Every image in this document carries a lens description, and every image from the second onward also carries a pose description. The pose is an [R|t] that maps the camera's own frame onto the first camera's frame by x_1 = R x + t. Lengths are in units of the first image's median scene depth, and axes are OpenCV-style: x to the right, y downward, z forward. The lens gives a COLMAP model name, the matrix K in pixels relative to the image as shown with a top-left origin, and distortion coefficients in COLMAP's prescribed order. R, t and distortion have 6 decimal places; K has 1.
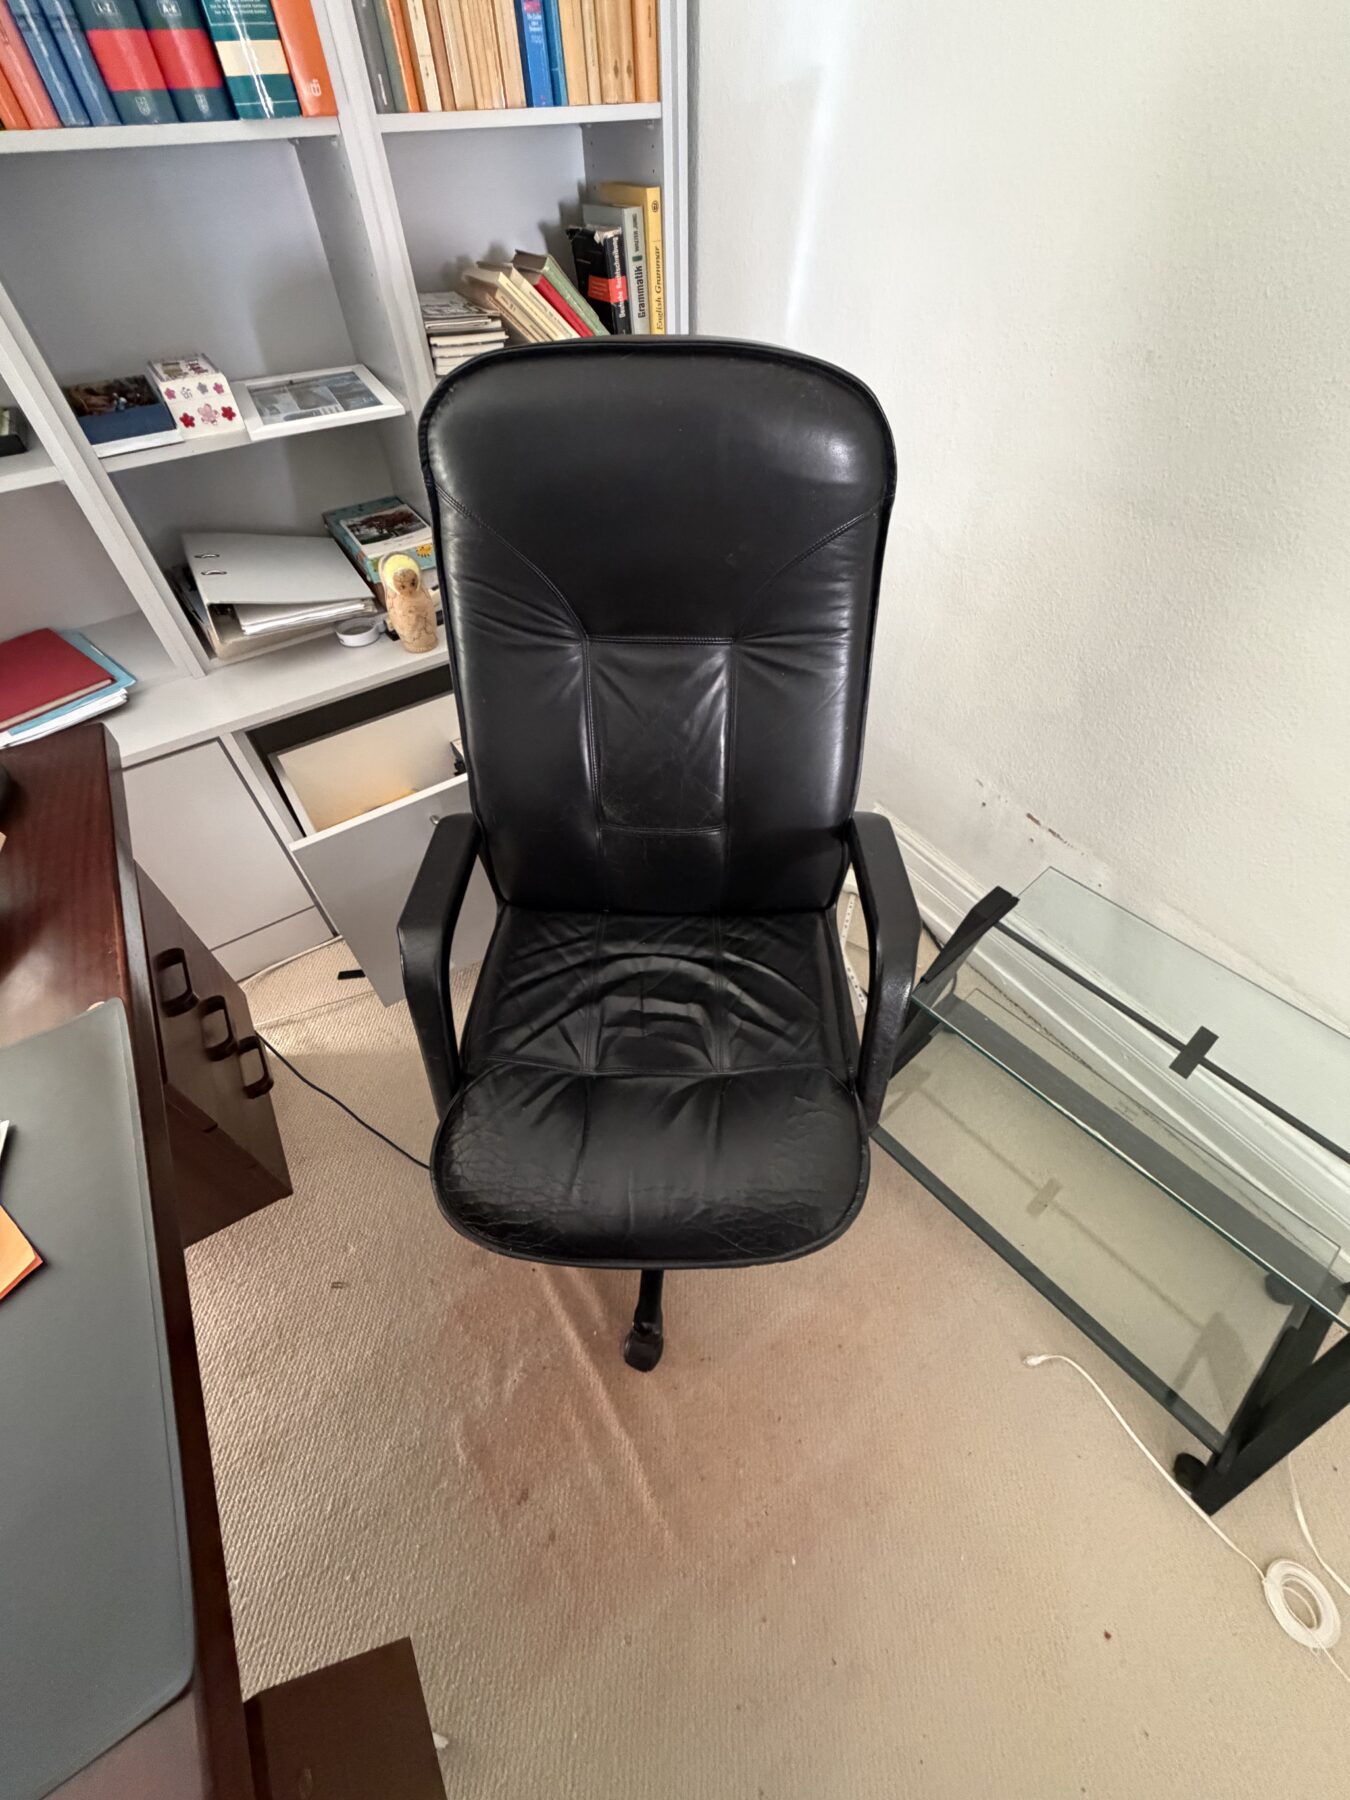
lens RADIAL K [[700.7, 0, 675.0], [0, 700.7, 900.0], [0, 0, 1]] dist [-0.011474, -0.000119]
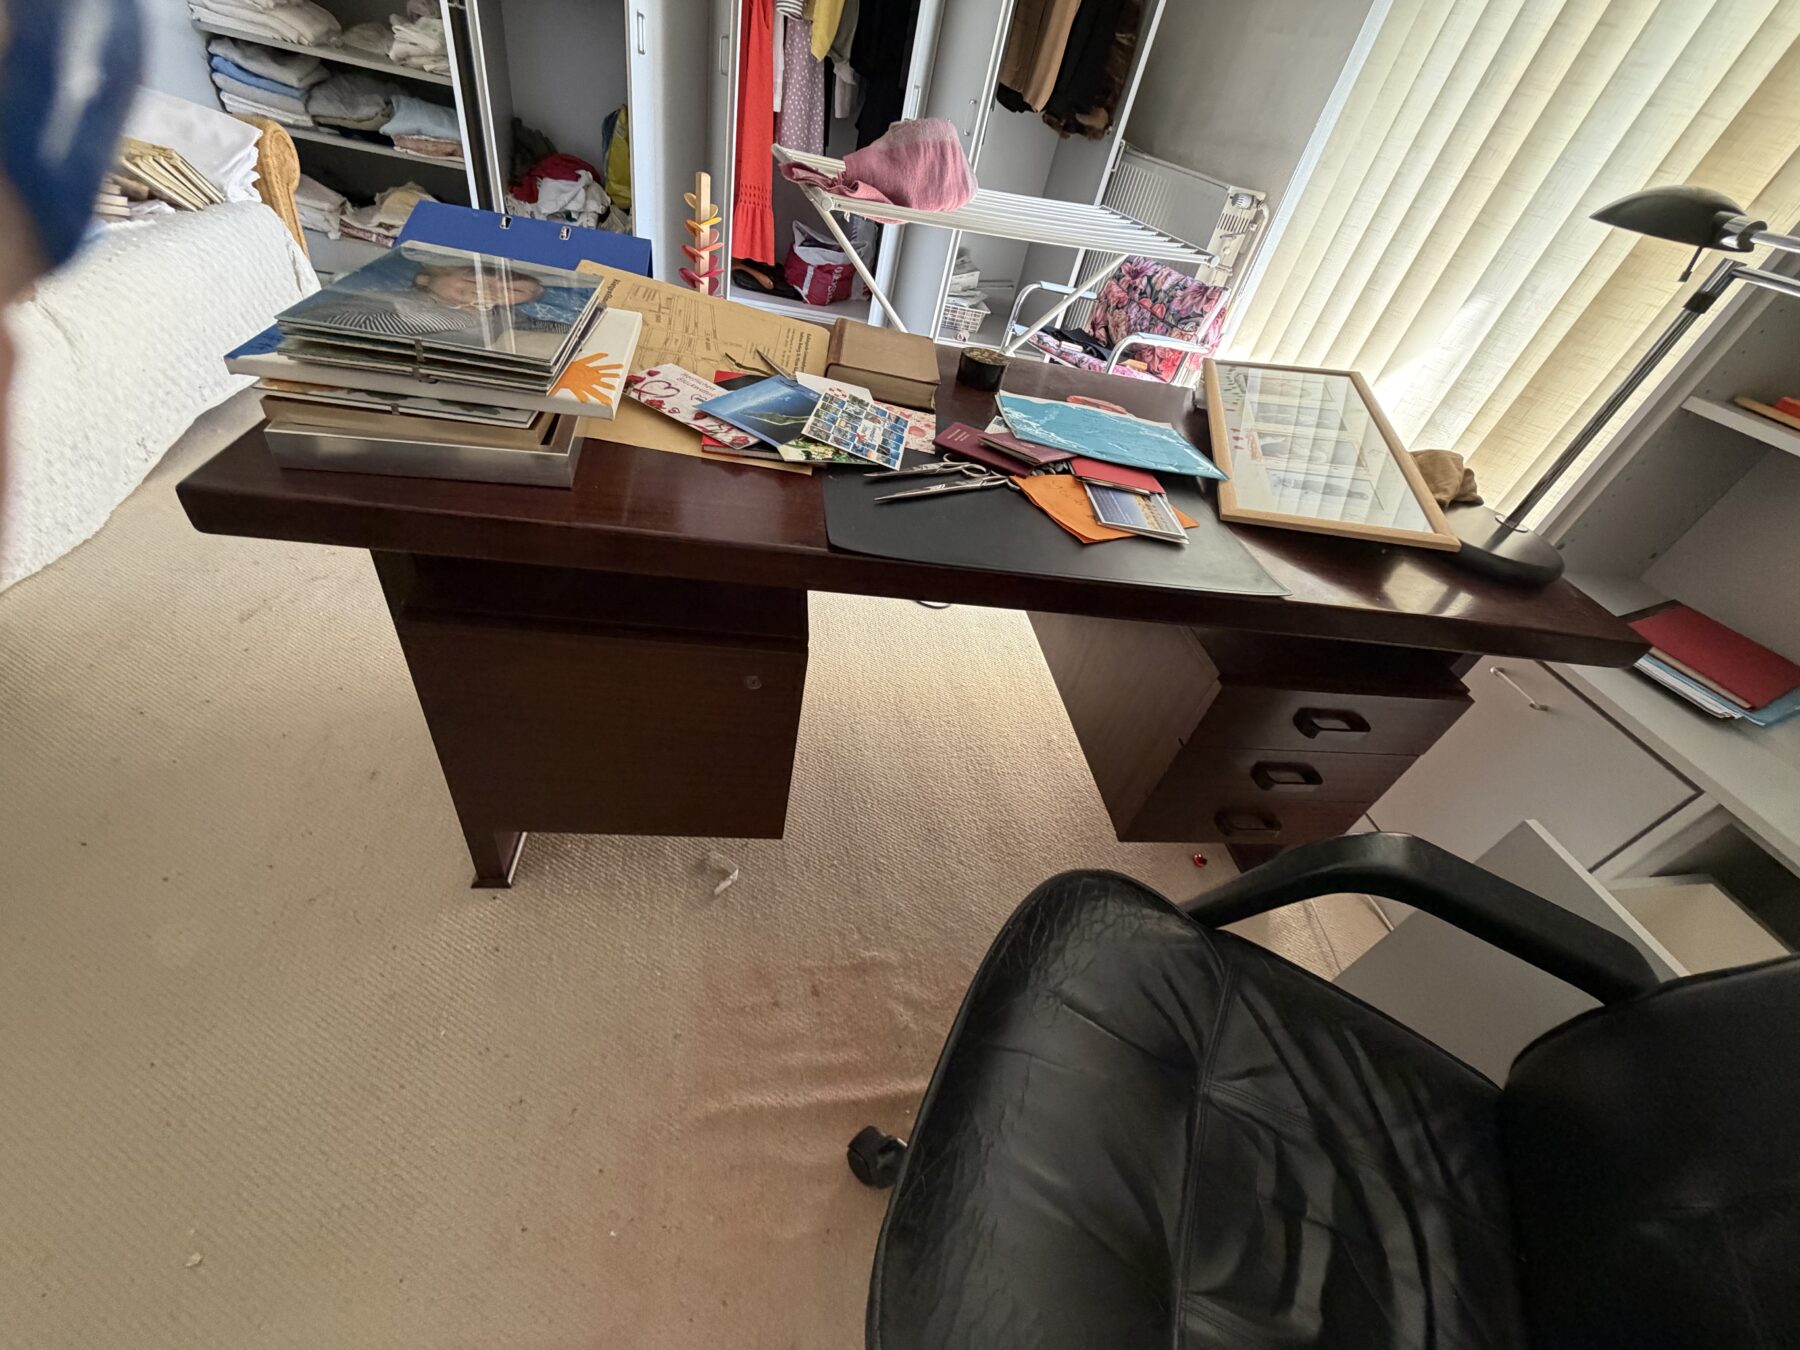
lens RADIAL K [[700.7, 0, 900.0], [0, 700.7, 675.0], [0, 0, 1]] dist [-0.011474, -0.000119]
pose [[-0.411481, 0.551199, -0.725854, 0.255772], [-0.786601, 0.187504, 0.588304, -0.003321], [0.460373, 0.813033, 0.356419, 0.245675]]
